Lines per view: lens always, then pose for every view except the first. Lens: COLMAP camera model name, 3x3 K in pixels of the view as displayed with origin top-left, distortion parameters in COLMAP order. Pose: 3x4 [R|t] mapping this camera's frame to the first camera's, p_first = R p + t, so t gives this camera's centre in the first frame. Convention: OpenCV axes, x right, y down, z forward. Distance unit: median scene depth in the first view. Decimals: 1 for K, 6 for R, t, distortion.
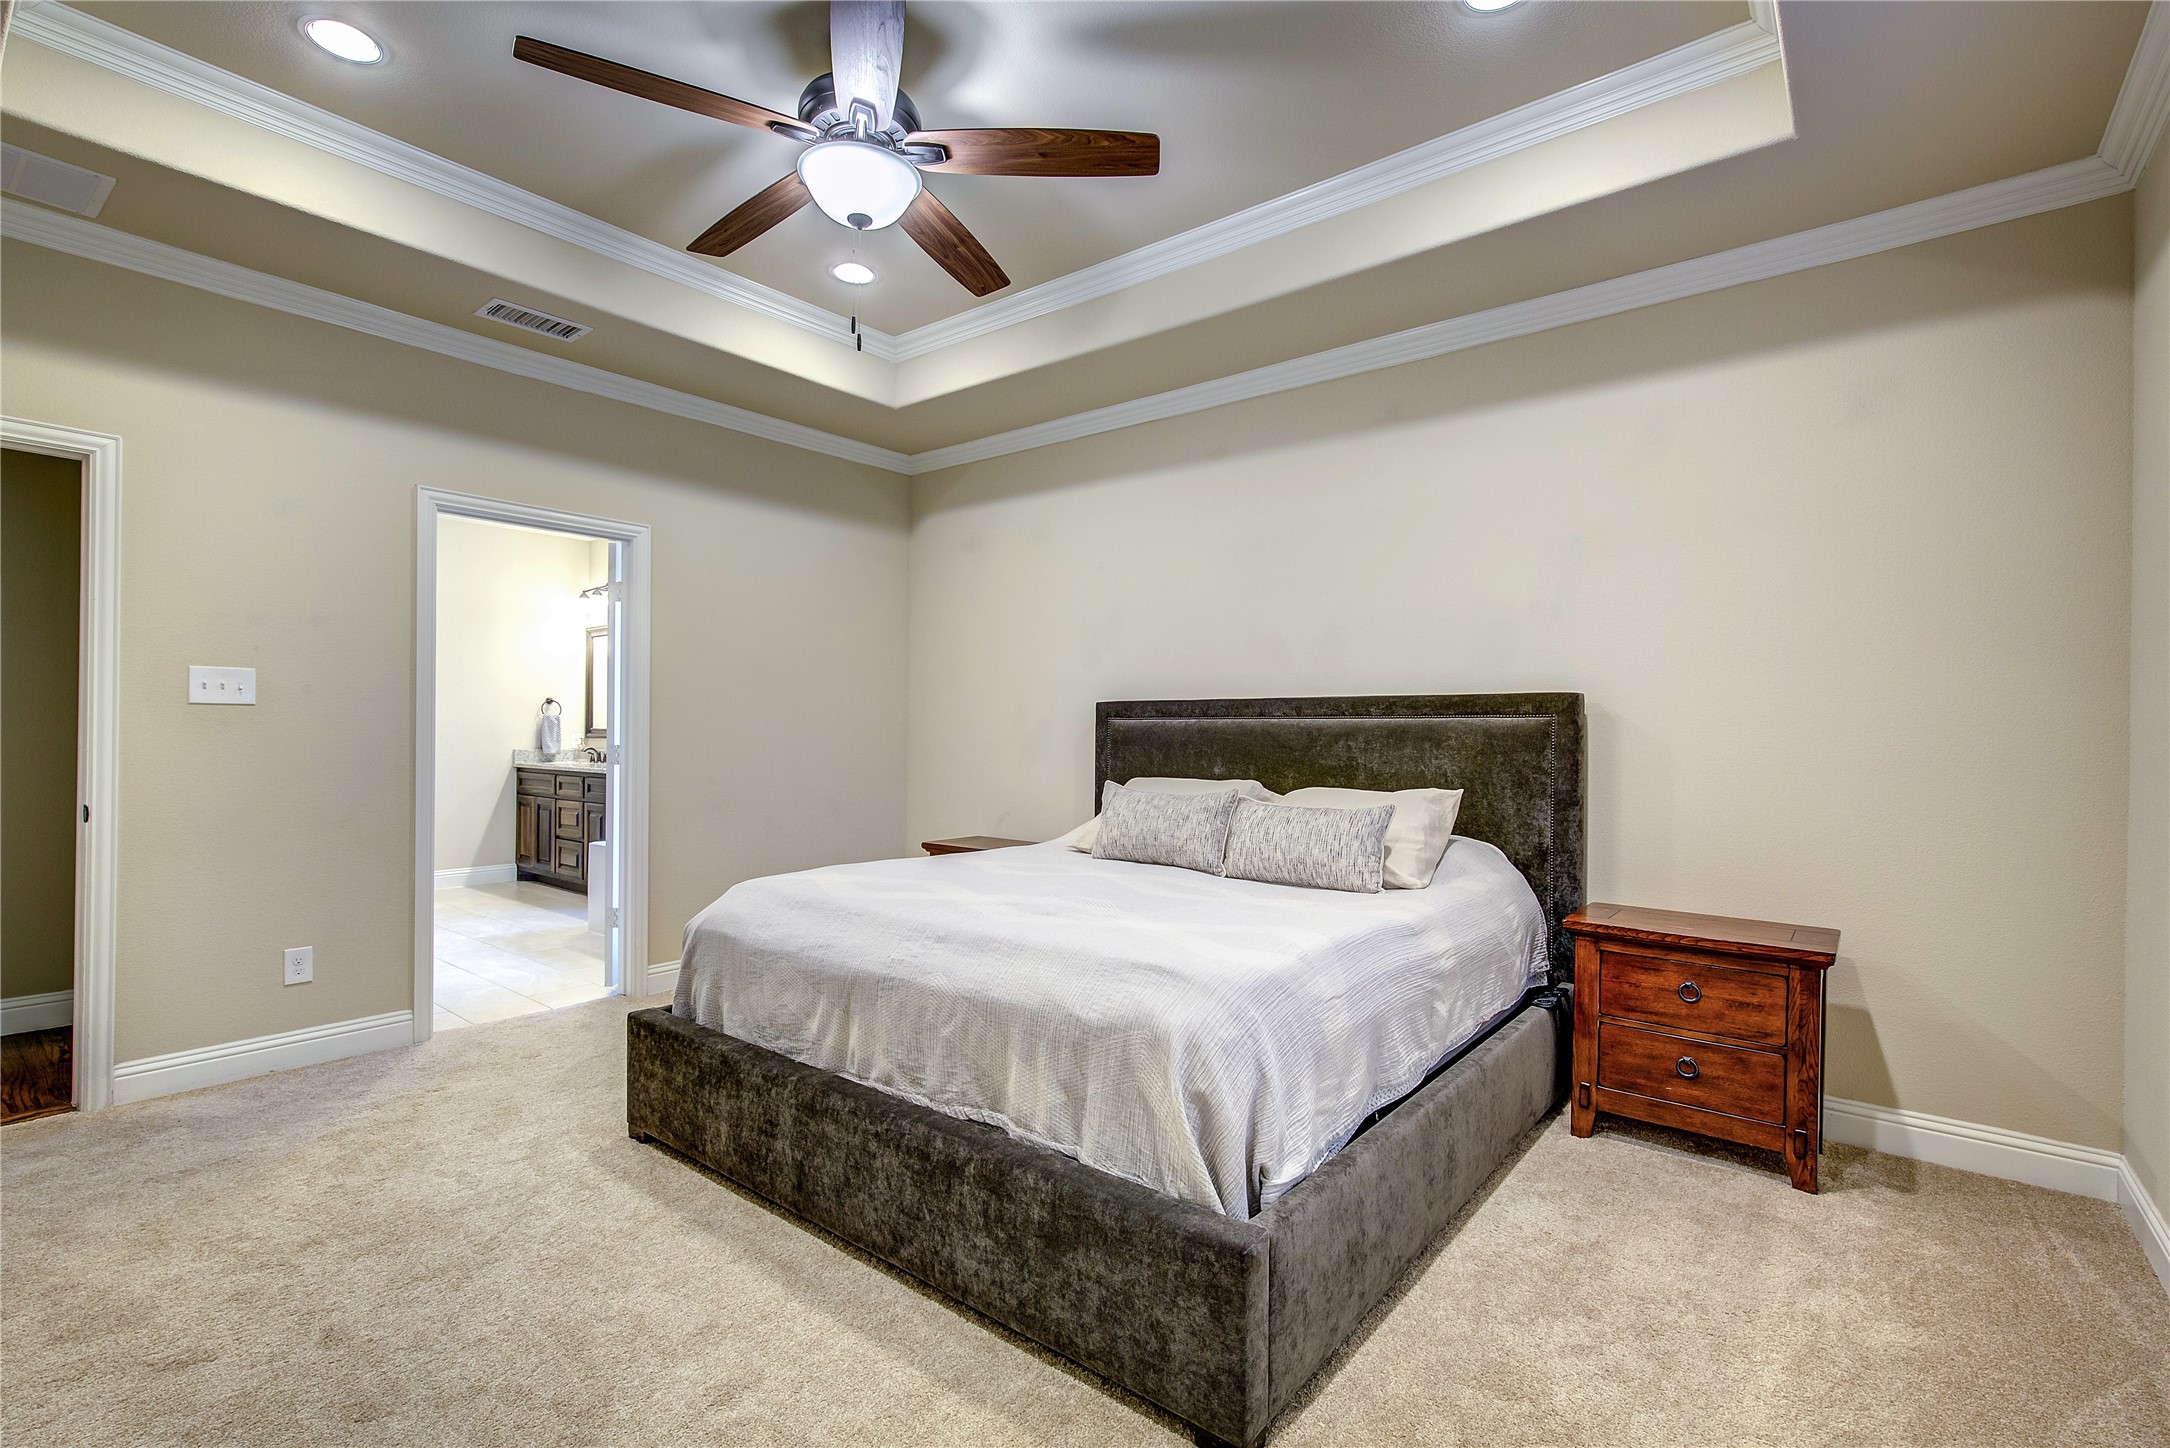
lens RADIAL K [[985.6, 0, 1084.2], [0, 985.6, 719.3], [0, 0, 1]] dist [-0.000157, 0.000196]
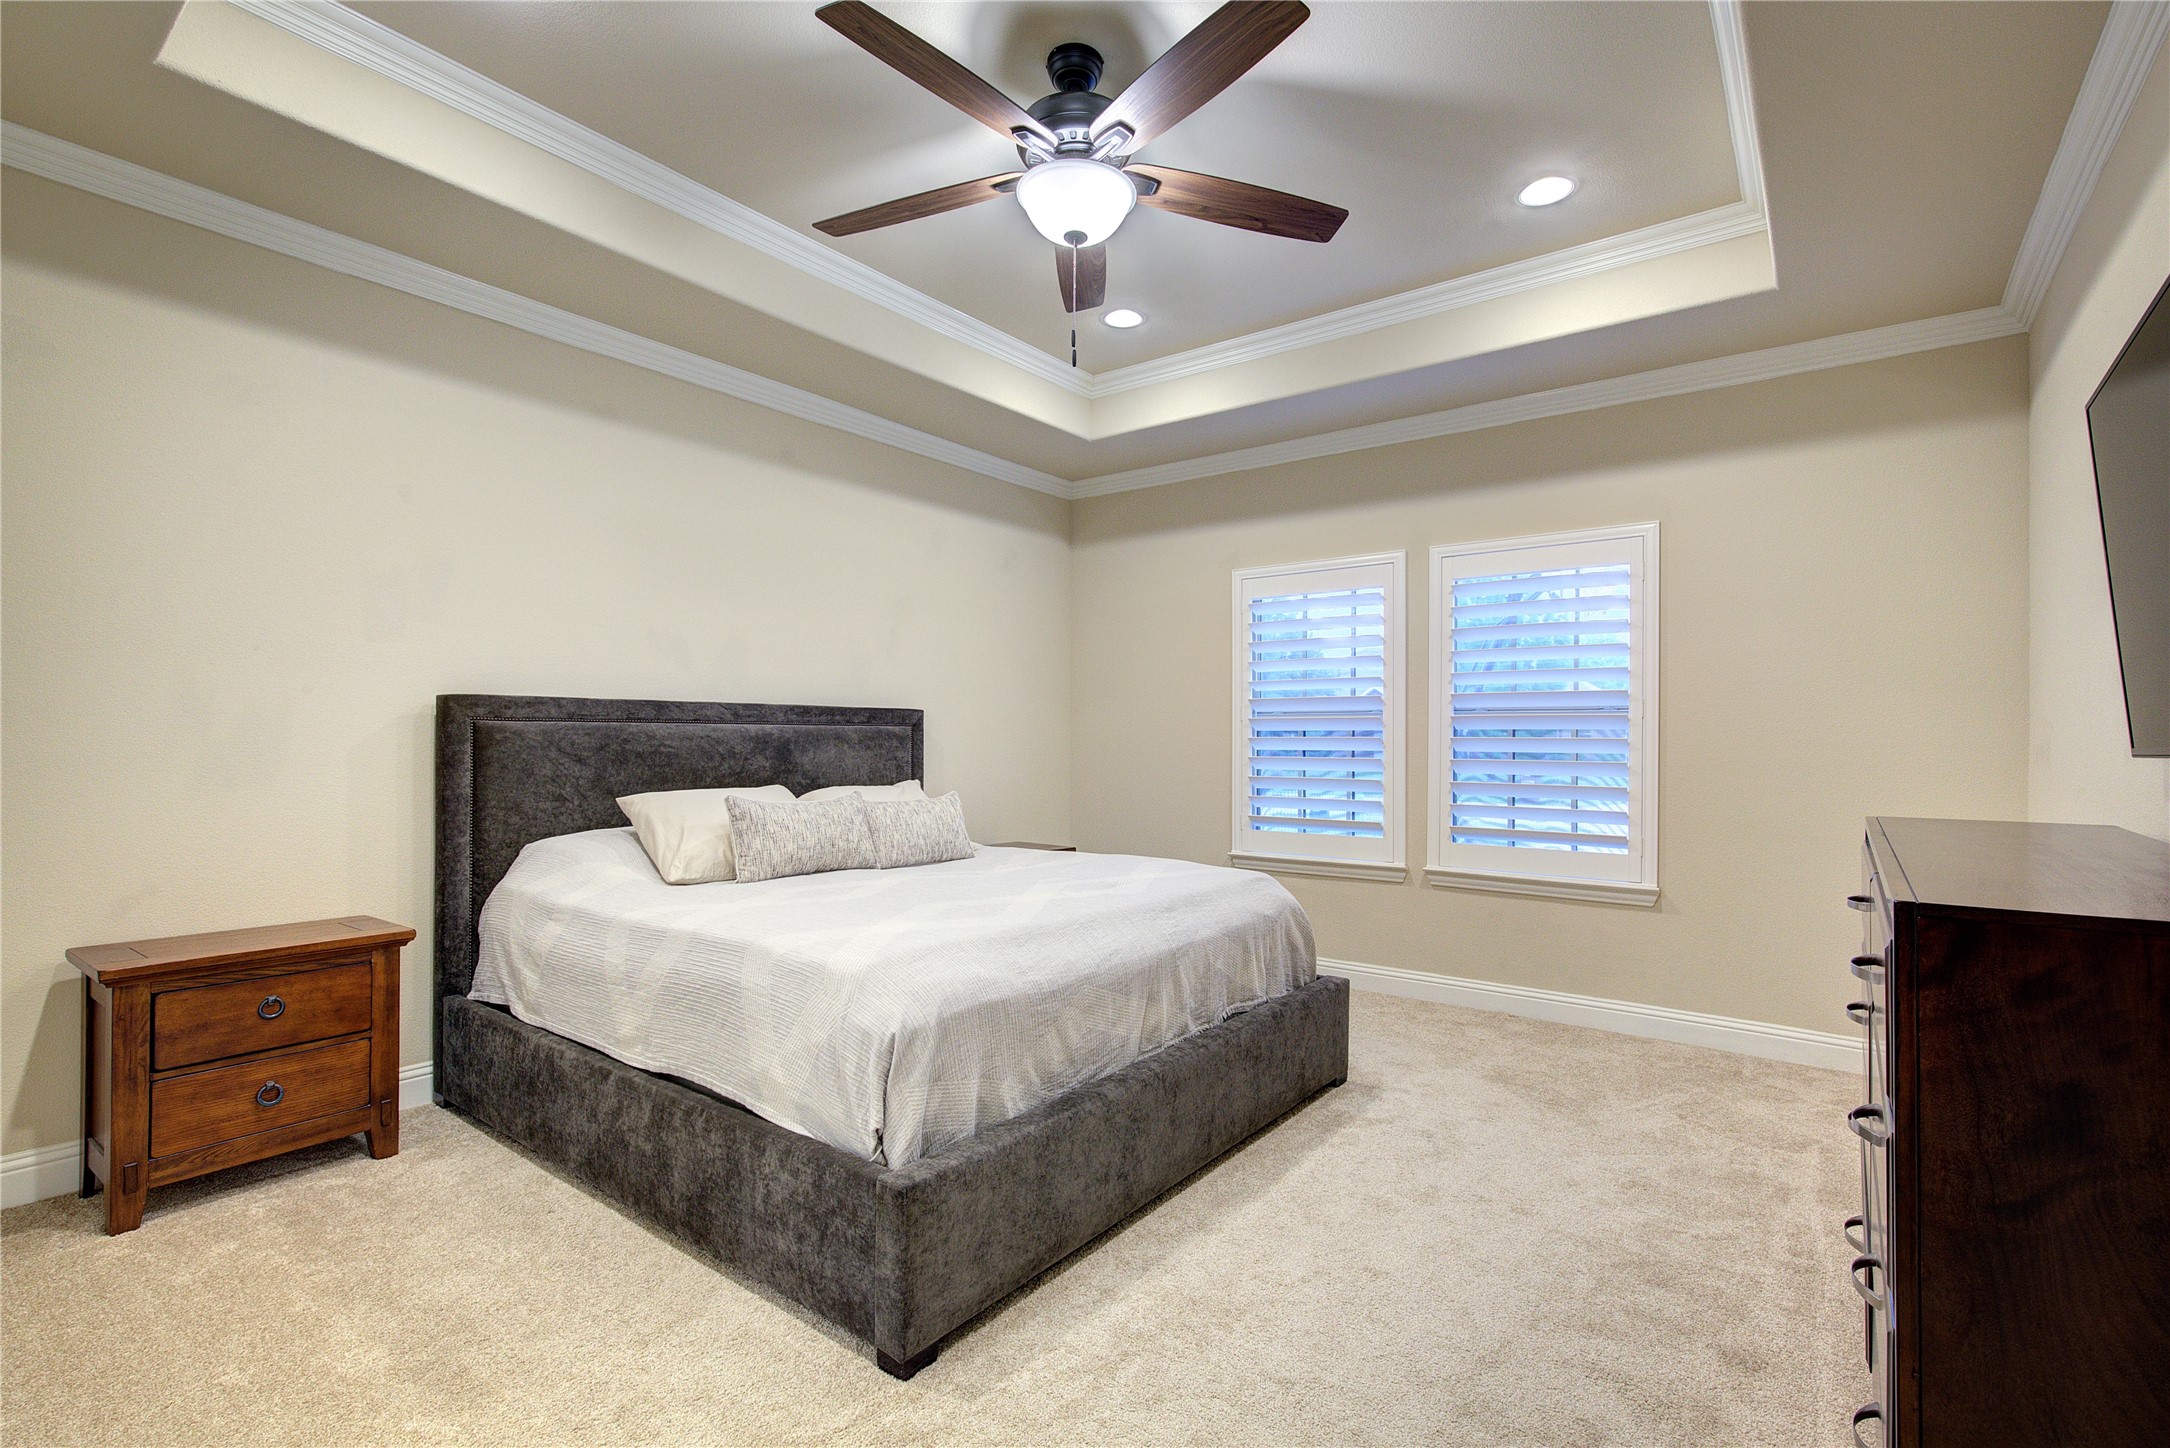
lens RADIAL K [[985.6, 0, 1083.8], [0, 985.6, 733.1], [0, 0, 1]] dist [-0.000157, 0.000196]
pose [[-0.030438, -0.005285, 0.999523, -0.916357], [-0.022023, 0.999747, 0.004616, -0.004636], [-0.999294, -0.021872, -0.030547, 0.751497]]
